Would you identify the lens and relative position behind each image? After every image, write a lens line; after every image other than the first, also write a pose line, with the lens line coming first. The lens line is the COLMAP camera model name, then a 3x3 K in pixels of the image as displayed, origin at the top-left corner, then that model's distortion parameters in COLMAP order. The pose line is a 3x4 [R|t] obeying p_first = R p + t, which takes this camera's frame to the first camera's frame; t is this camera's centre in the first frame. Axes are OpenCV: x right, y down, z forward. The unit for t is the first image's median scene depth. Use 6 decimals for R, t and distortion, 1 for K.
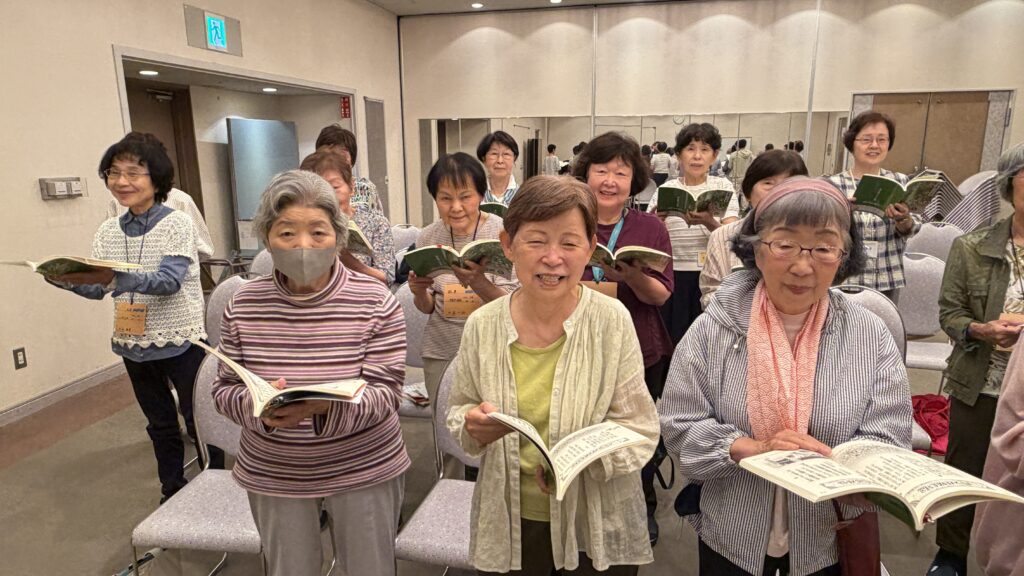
lens RADIAL K [[682.9, 0, 512.0], [0, 682.9, 288.0], [0, 0, 1]] dist [-0.008333, -0.002144]
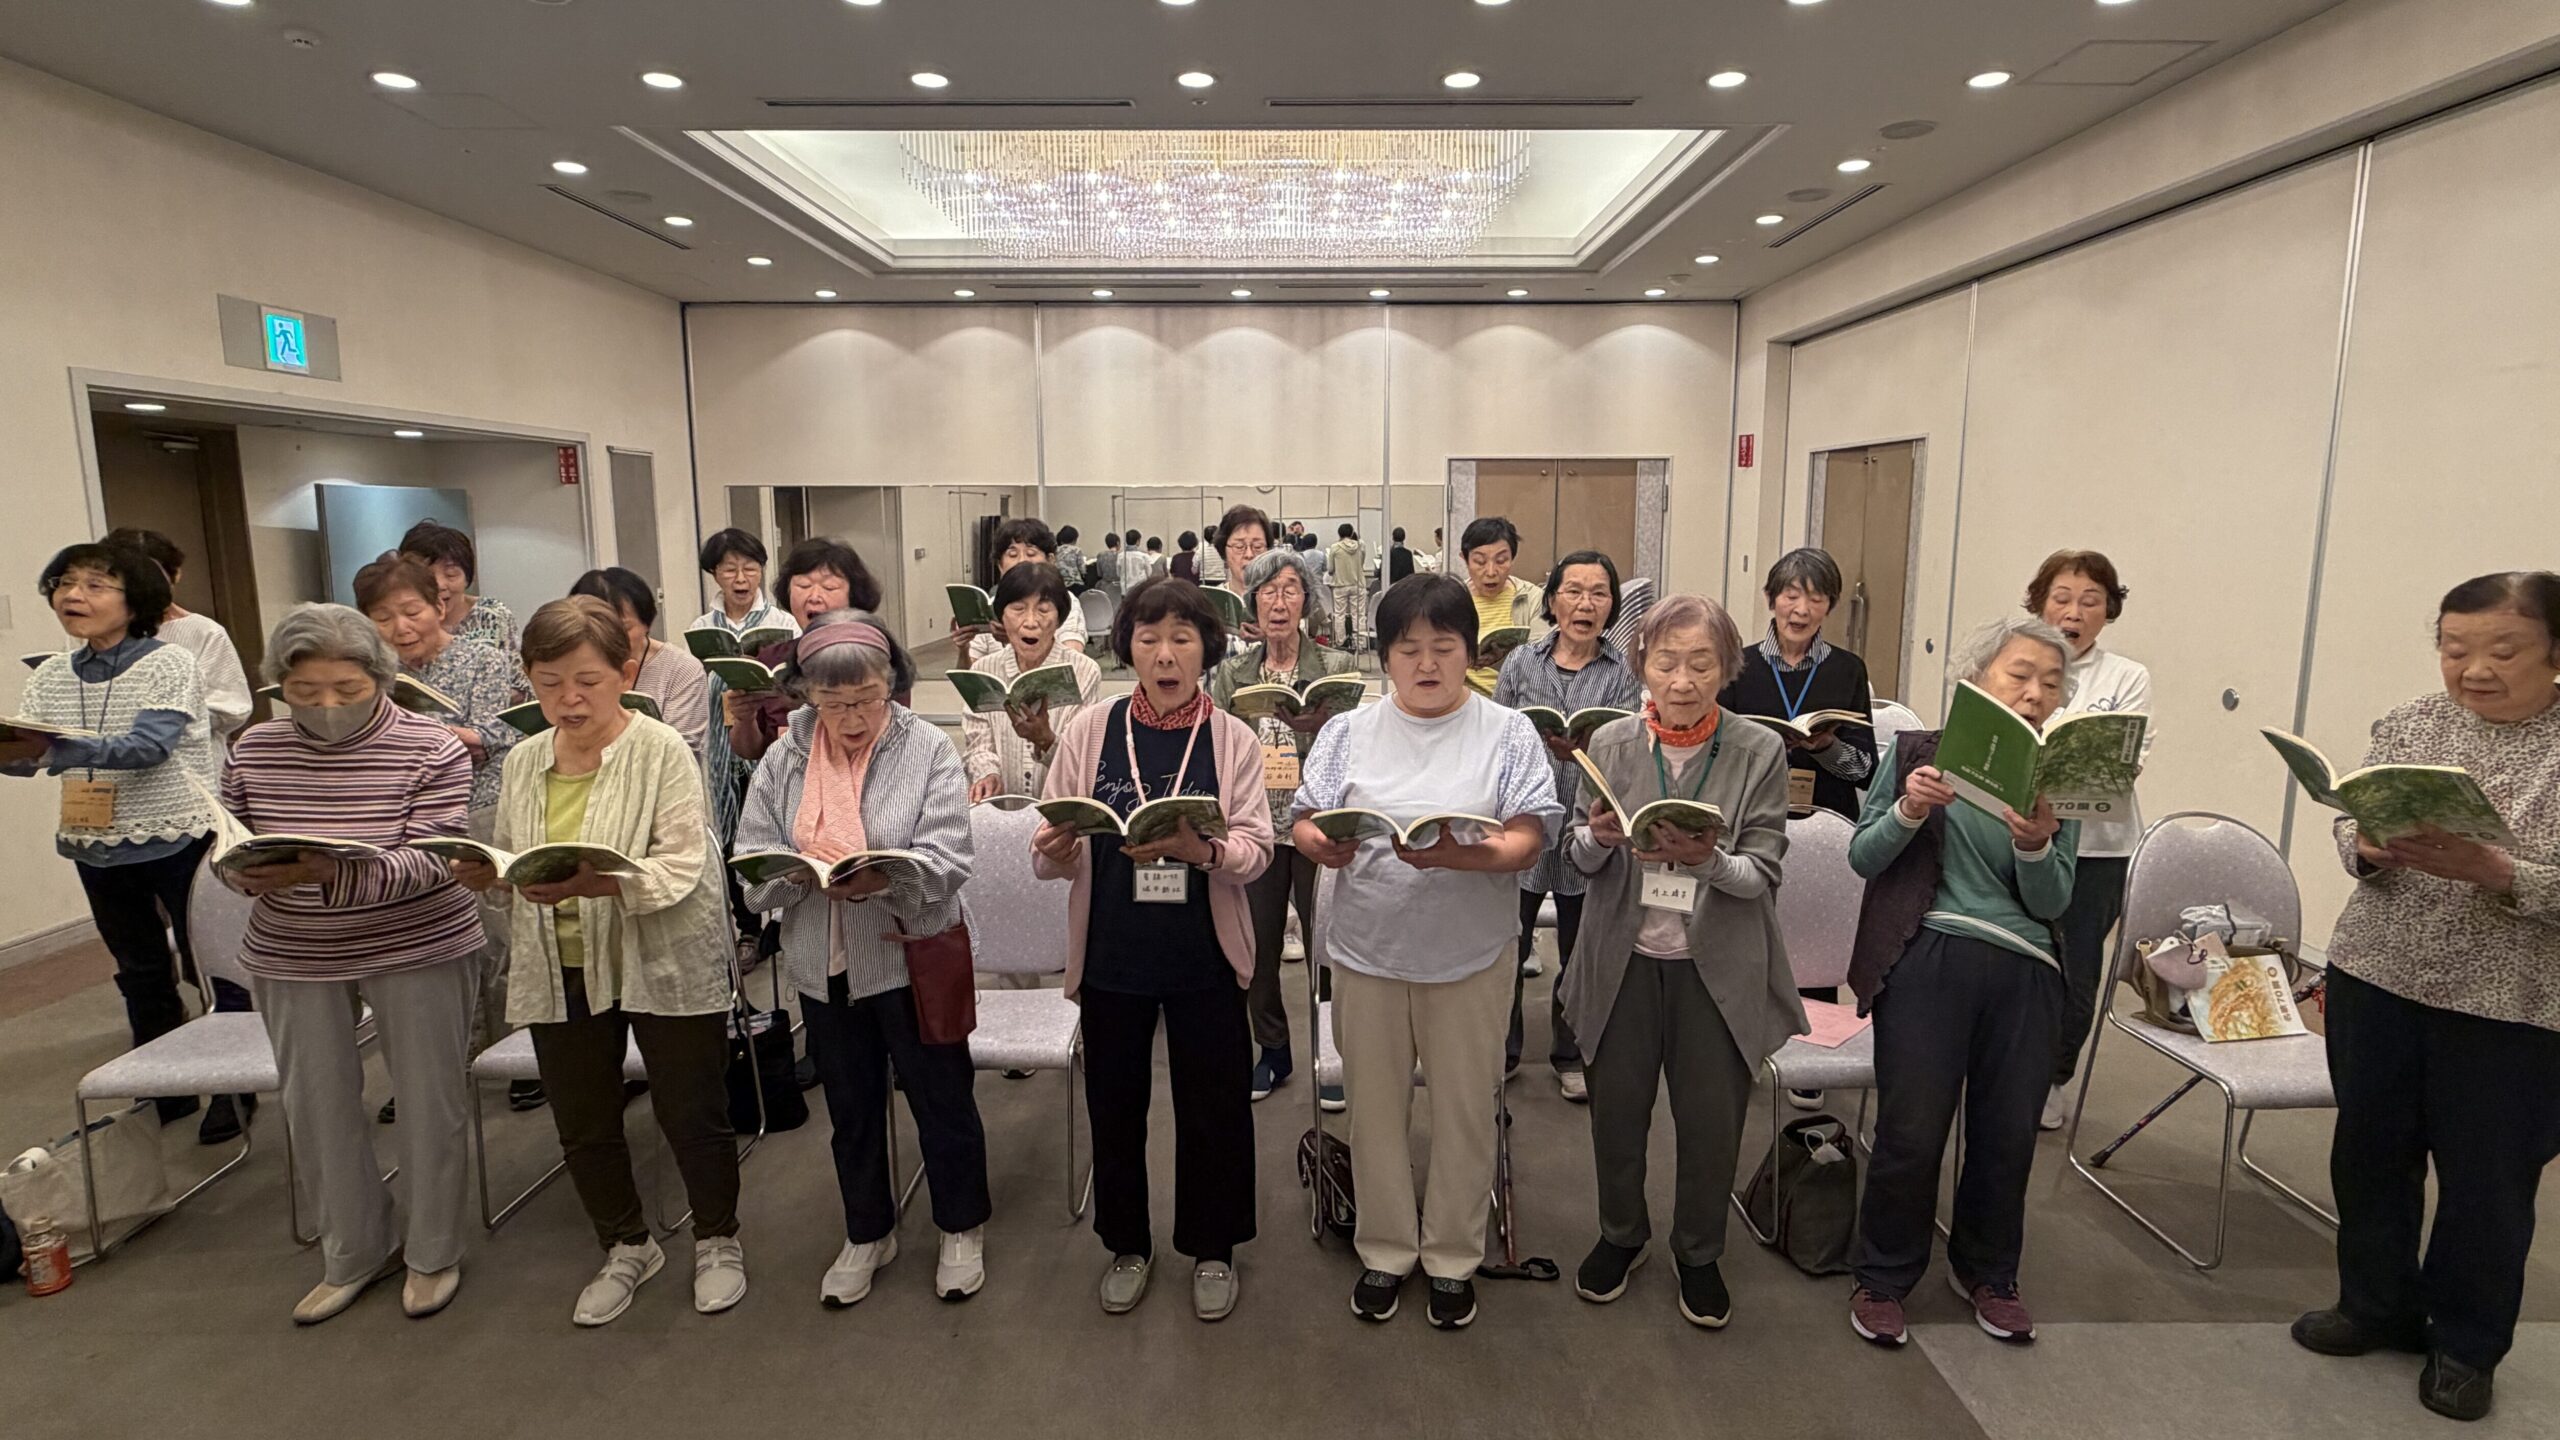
lens RADIAL K [[1315.8, 0, 1312.6], [0, 1315.8, 726.2], [0, 0, 1]] dist [0.001862, 0.000536]
pose [[0.975332, -0.023454, 0.219493, 0.159103], [0.035267, 0.998124, -0.050056, 0.035851], [-0.217907, 0.056562, 0.974329, -0.253910]]
